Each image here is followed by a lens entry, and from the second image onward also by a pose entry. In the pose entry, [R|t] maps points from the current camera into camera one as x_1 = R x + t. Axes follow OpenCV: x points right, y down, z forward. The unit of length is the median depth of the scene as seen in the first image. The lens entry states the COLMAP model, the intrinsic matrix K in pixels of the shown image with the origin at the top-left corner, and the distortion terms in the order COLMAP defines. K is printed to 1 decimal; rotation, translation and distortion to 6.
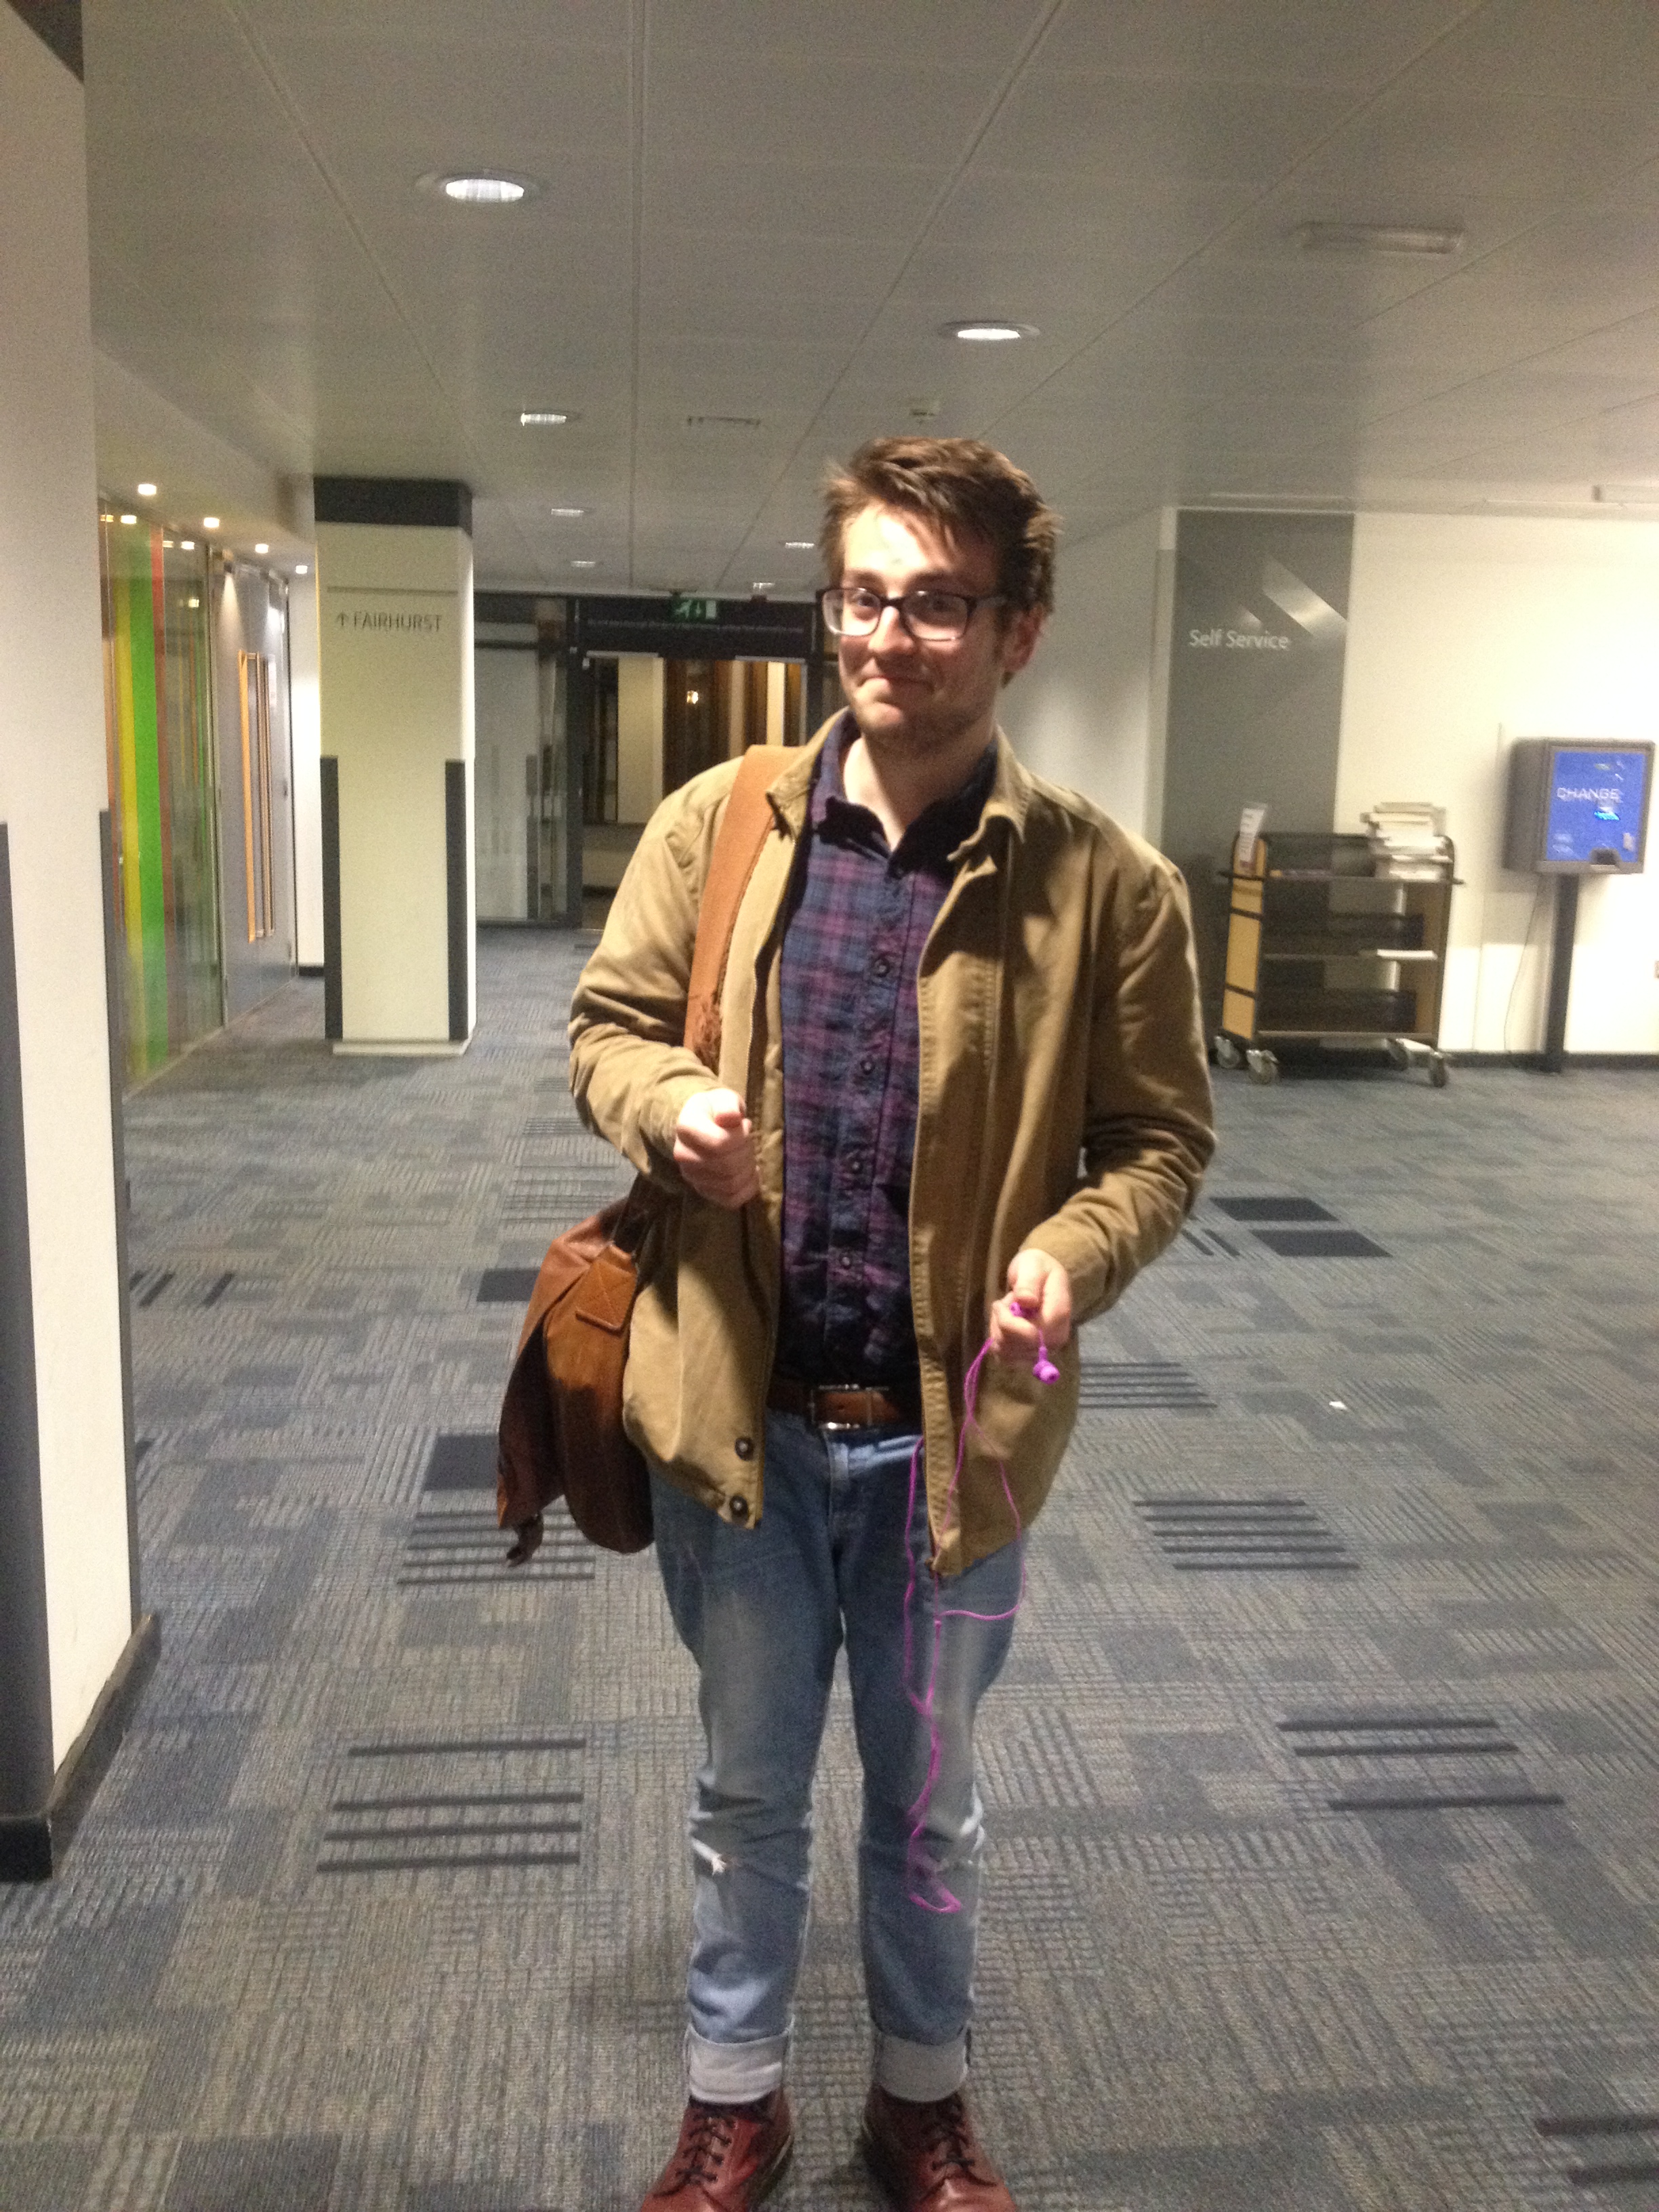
lens RADIAL K [[2069.1, 0, 838.7], [0, 2069.1, 1114.5], [0, 0, 1]] dist [0.126311, -0.287198]
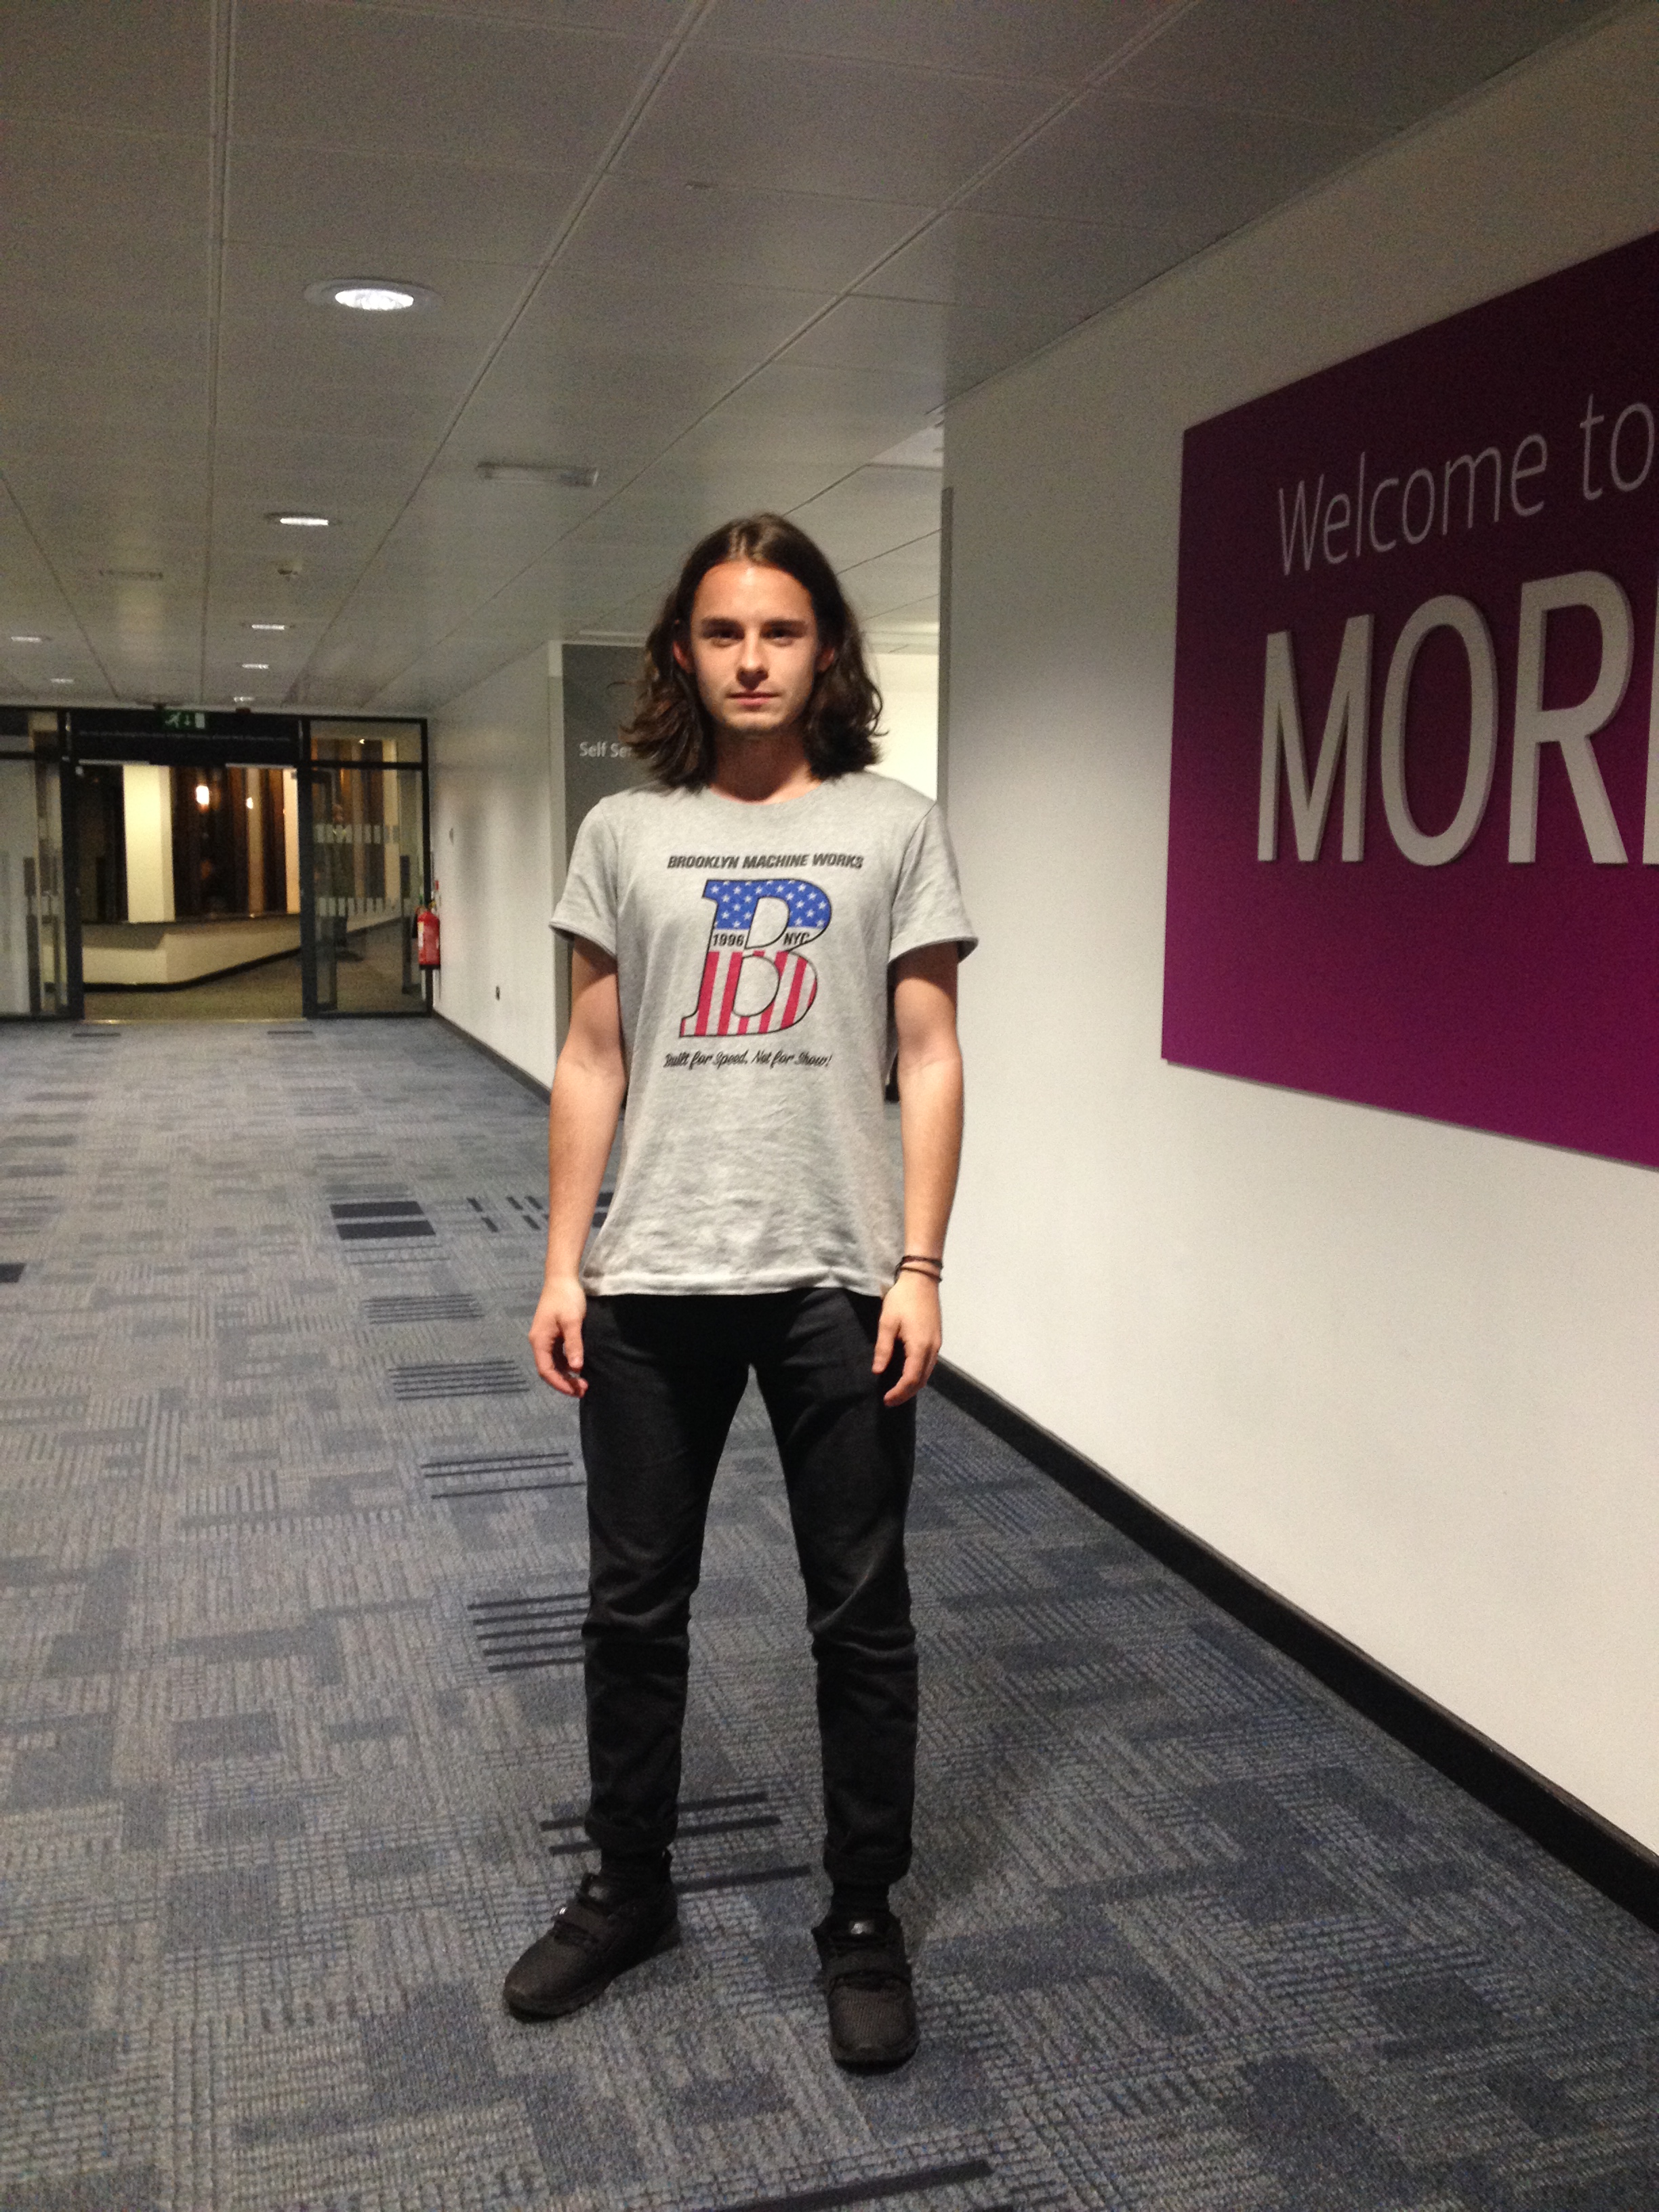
lens RADIAL K [[2069.1, 0, 838.7], [0, 2069.1, 1114.5], [0, 0, 1]] dist [0.126311, -0.287198]
pose [[0.980602, -0.040925, 0.191688, 0.177933], [0.050109, 0.997804, -0.043310, 0.092480], [-0.189494, 0.052075, 0.980500, -0.432169]]
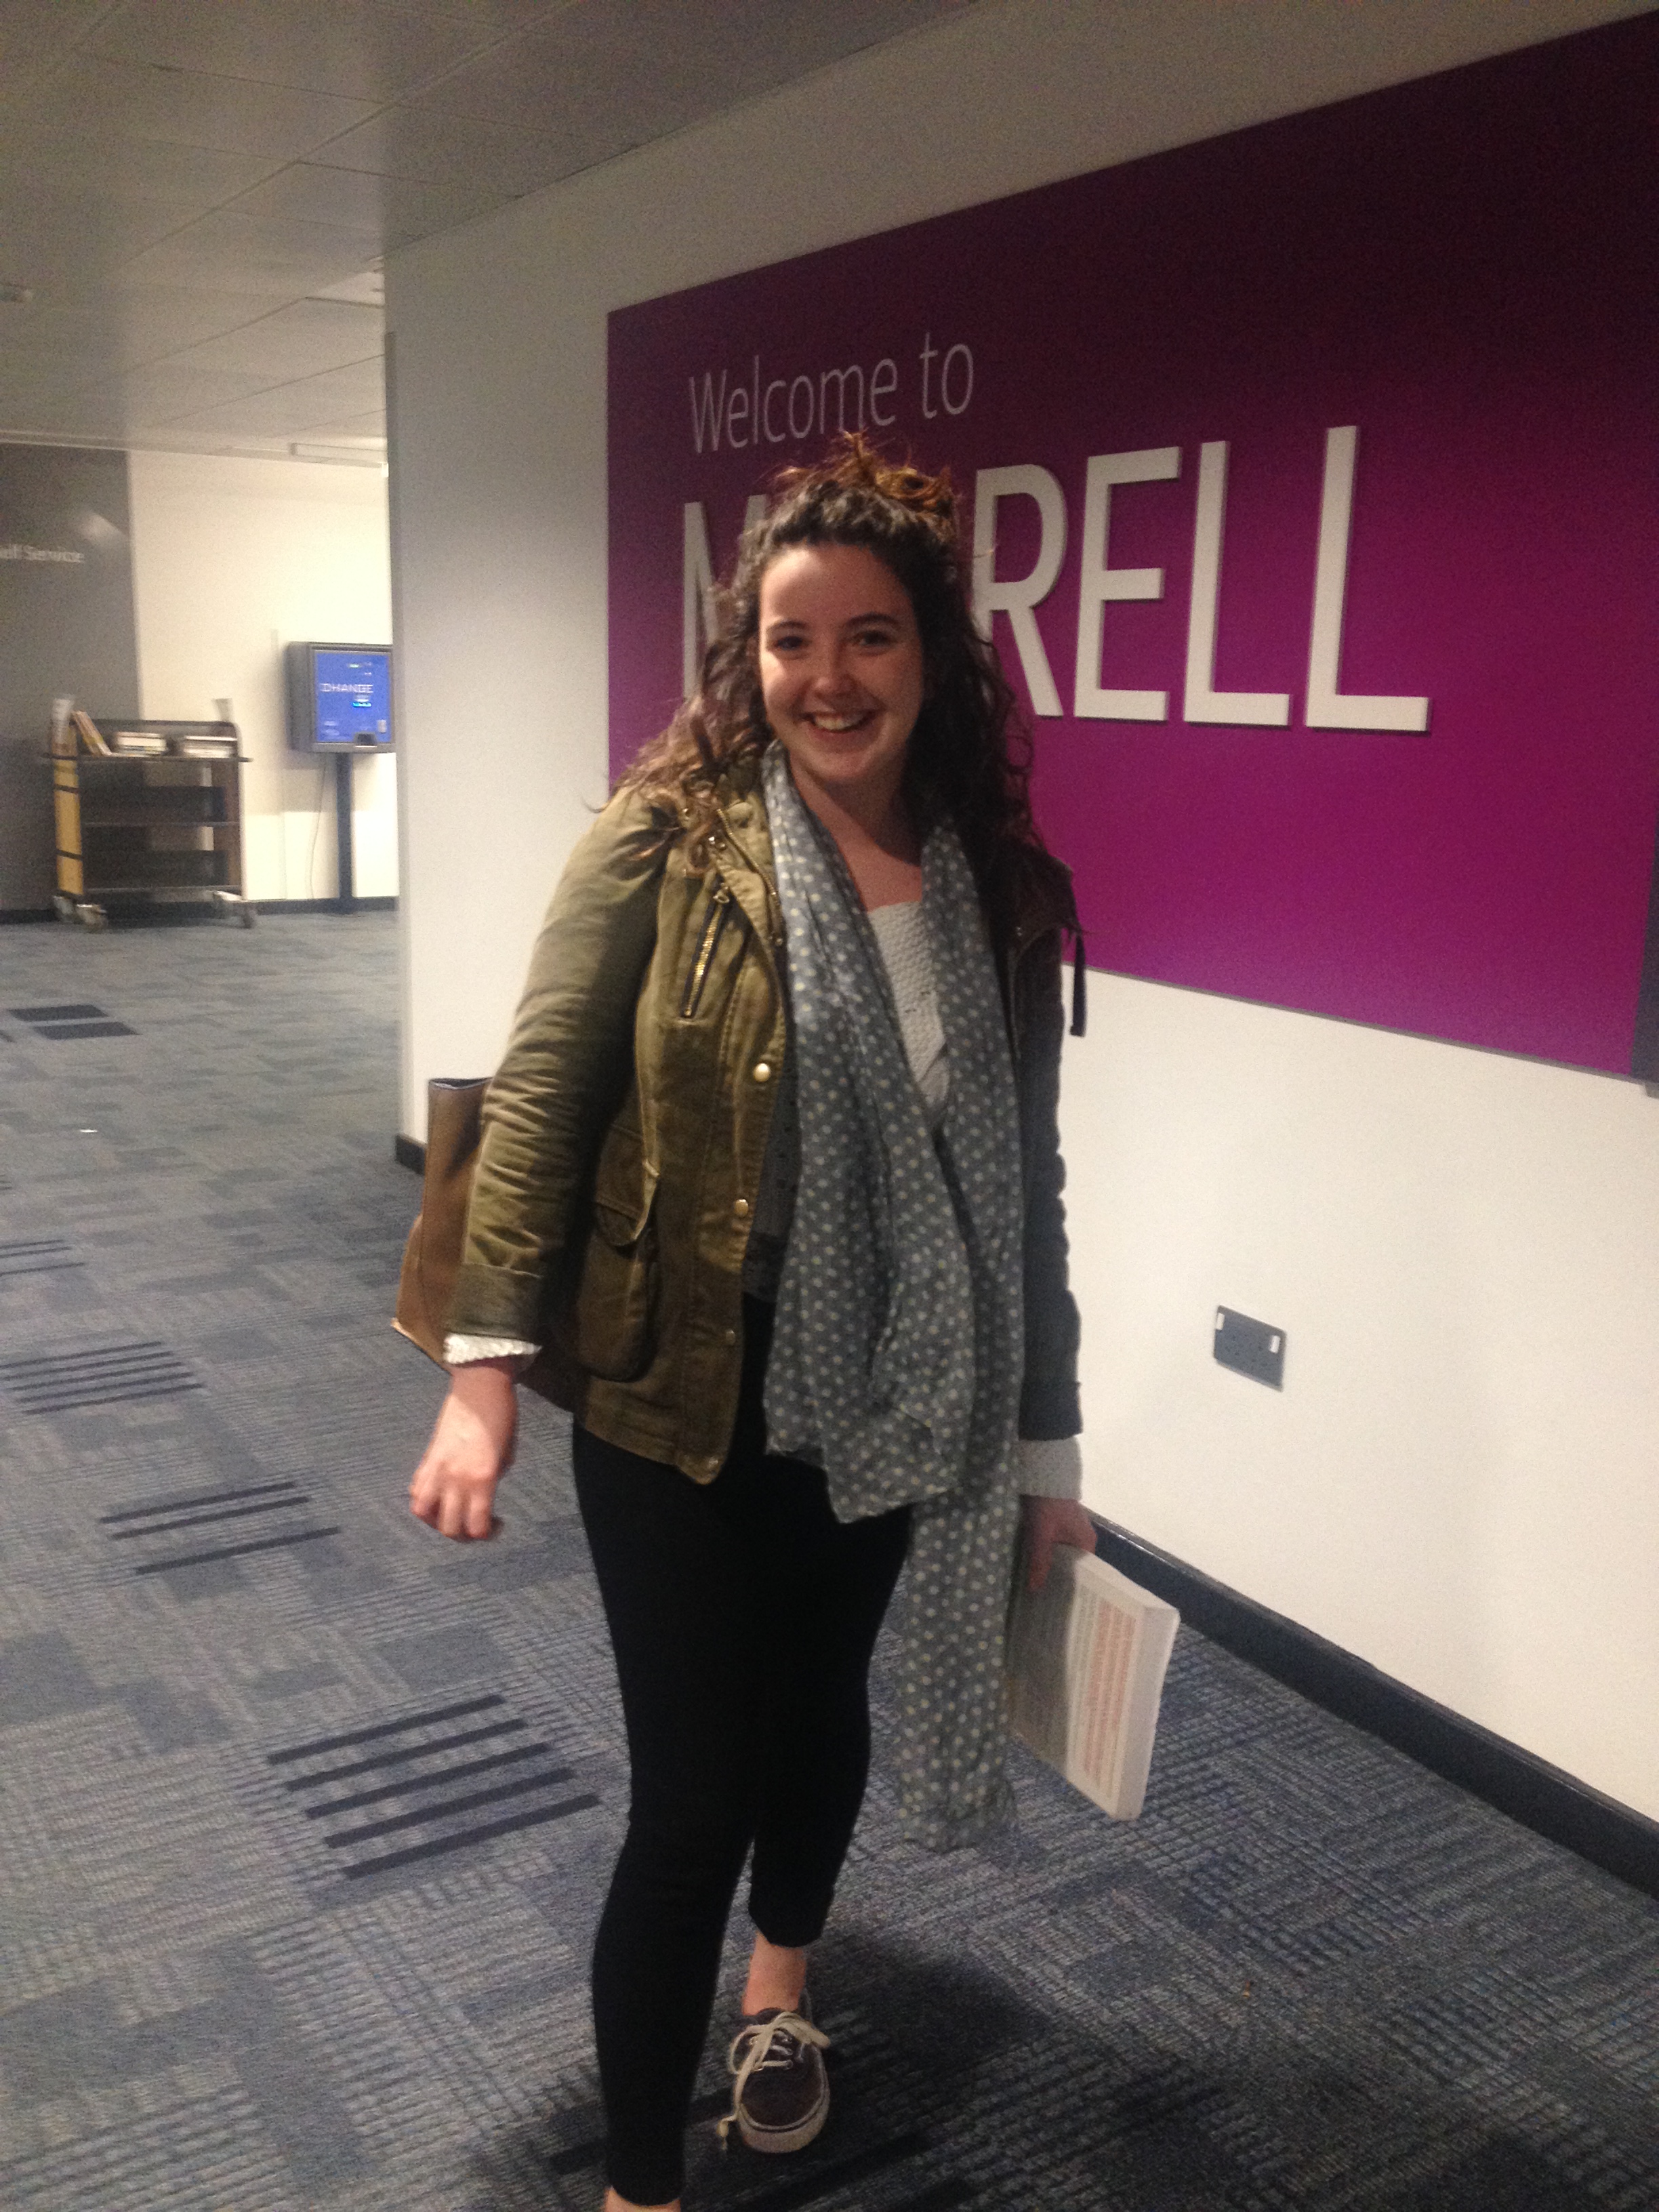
lens RADIAL K [[2069.3, 0, 829.5], [0, 2069.3, 1106.0], [0, 0, 1]] dist [0.149417, -0.334410]
pose [[0.895823, -0.094079, 0.434339, 0.114028], [0.076675, 0.995399, 0.057464, 0.107104], [-0.437746, -0.018174, 0.898915, -0.592104]]
